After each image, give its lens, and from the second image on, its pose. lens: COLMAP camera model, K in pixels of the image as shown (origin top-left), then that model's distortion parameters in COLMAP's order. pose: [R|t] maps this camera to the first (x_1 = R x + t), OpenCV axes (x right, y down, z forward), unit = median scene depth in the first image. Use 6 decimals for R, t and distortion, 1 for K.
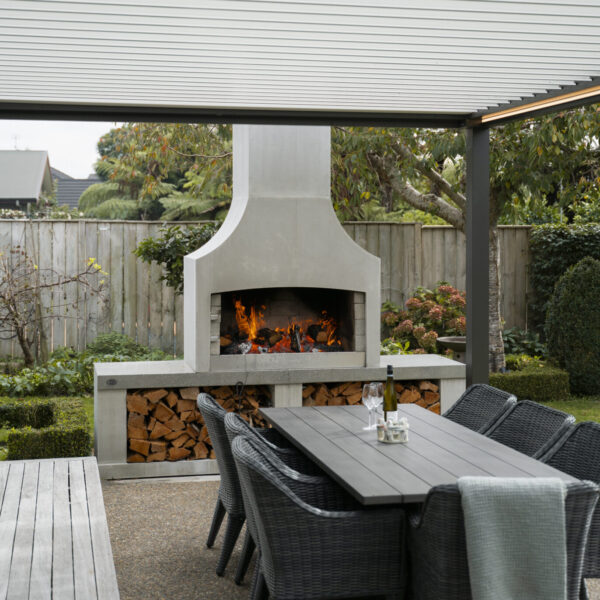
lens RADIAL K [[1125.1, 0, 299.7], [0, 1125.1, 243.9], [0, 0, 1]] dist [0.033077, 0.146773]
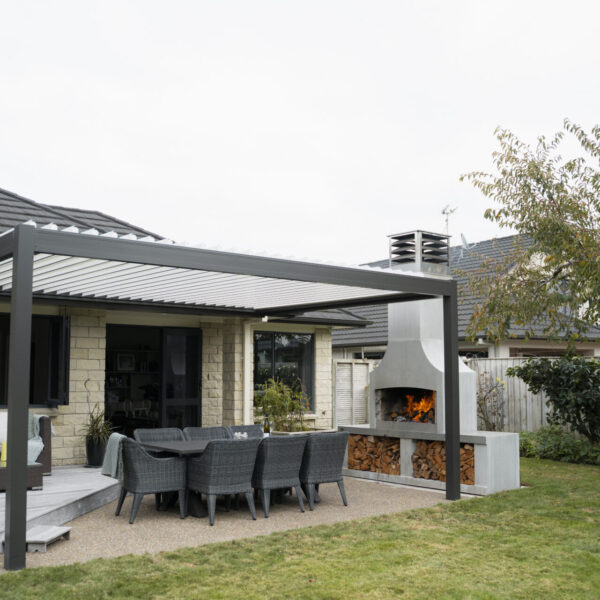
lens RADIAL K [[732.6, 0, 300.0], [0, 732.6, 300.0], [0, 0, 1]] dist [-0.127851, 0.016257]
pose [[0.460065, -0.087332, -0.883580, 1.014834], [-0.011861, 0.994458, -0.104467, 0.023390], [0.887806, 0.058542, 0.456479, 0.273766]]
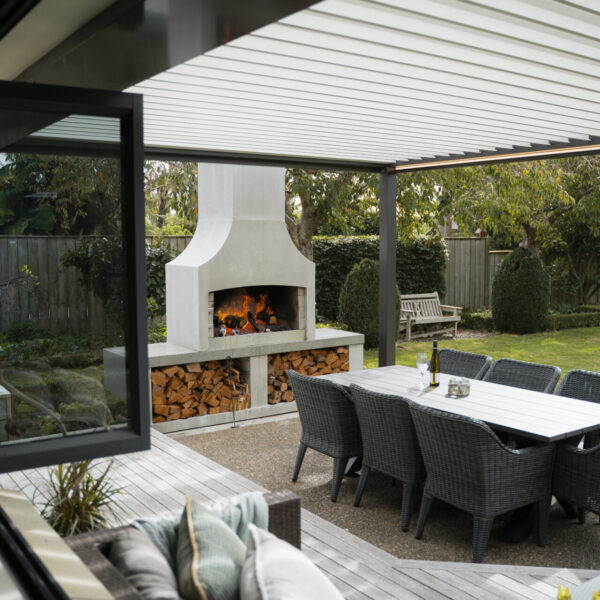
lens RADIAL K [[732.6, 0, 300.0], [0, 732.6, 300.0], [0, 0, 1]] dist [-0.127851, 0.016257]
pose [[0.920426, -0.036538, 0.389207, -0.312149], [0.008061, 0.997185, 0.074551, -0.010070], [-0.390835, -0.065481, 0.918129, 0.163333]]
